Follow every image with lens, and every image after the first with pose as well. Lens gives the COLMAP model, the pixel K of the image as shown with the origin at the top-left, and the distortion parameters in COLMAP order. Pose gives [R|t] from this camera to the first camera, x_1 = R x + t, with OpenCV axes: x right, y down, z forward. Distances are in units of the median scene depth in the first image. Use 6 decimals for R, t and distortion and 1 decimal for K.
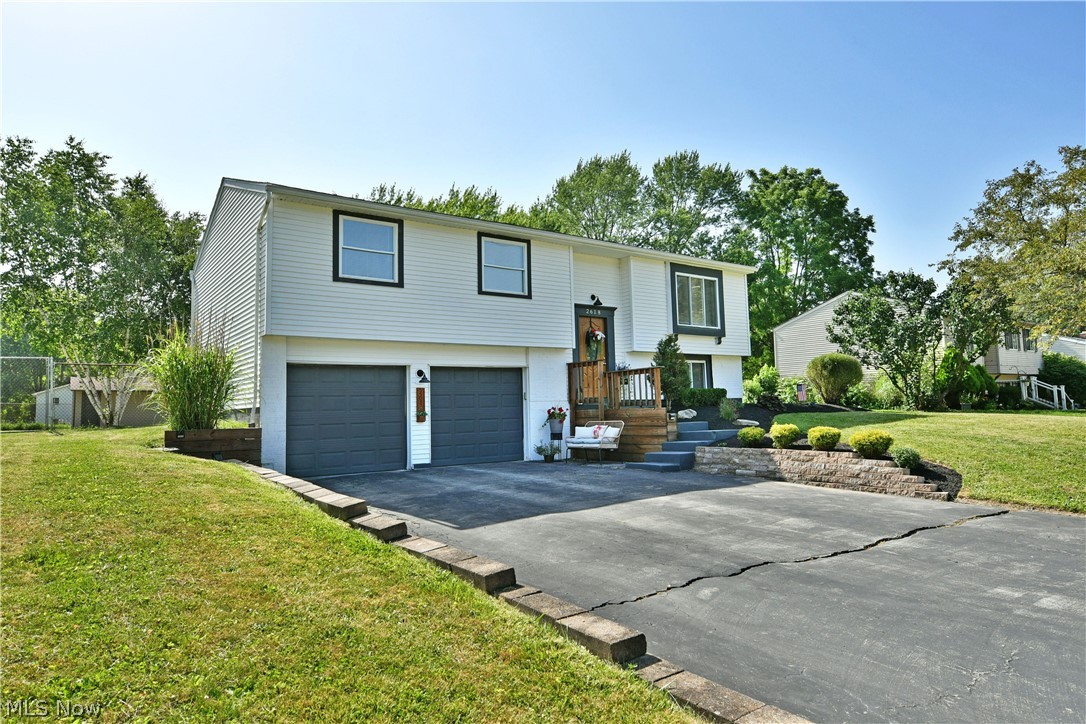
lens RADIAL K [[661.8, 0, 538.8], [0, 661.8, 349.8], [0, 0, 1]] dist [-0.013229, 0.001054]
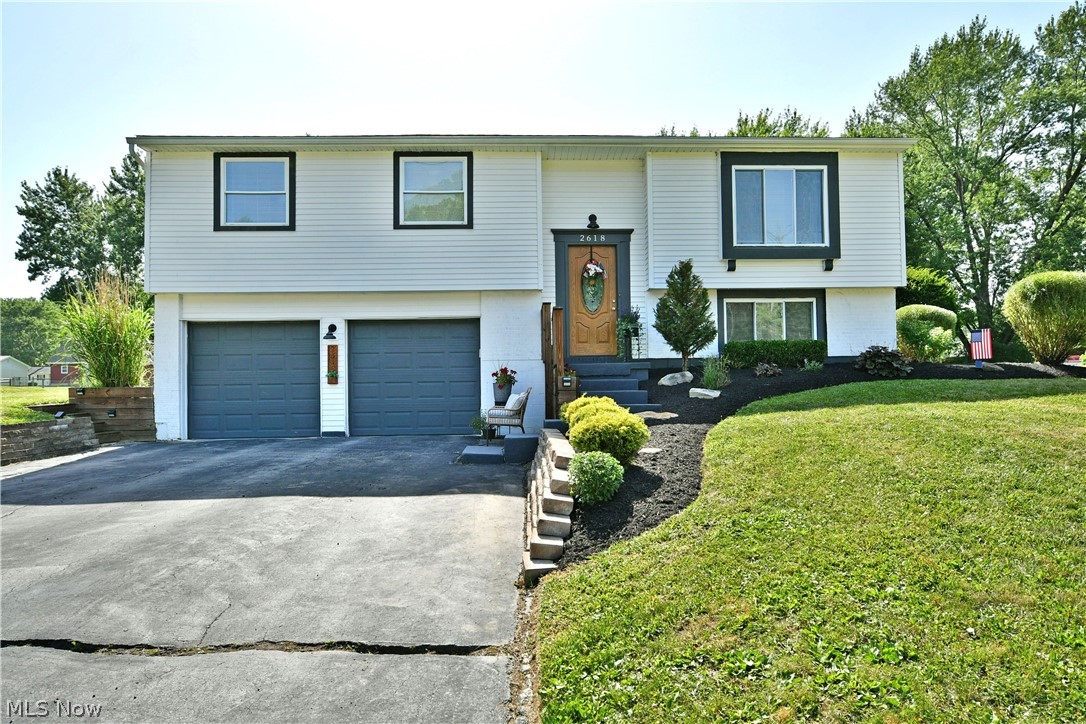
lens RADIAL K [[661.8, 0, 538.8], [0, 661.8, 349.8], [0, 0, 1]] dist [-0.013229, 0.001054]
pose [[0.834251, -0.006758, -0.551344, 0.452934], [0.042447, 0.997745, 0.051997, 0.026153], [0.549749, -0.066781, 0.832656, 0.368686]]
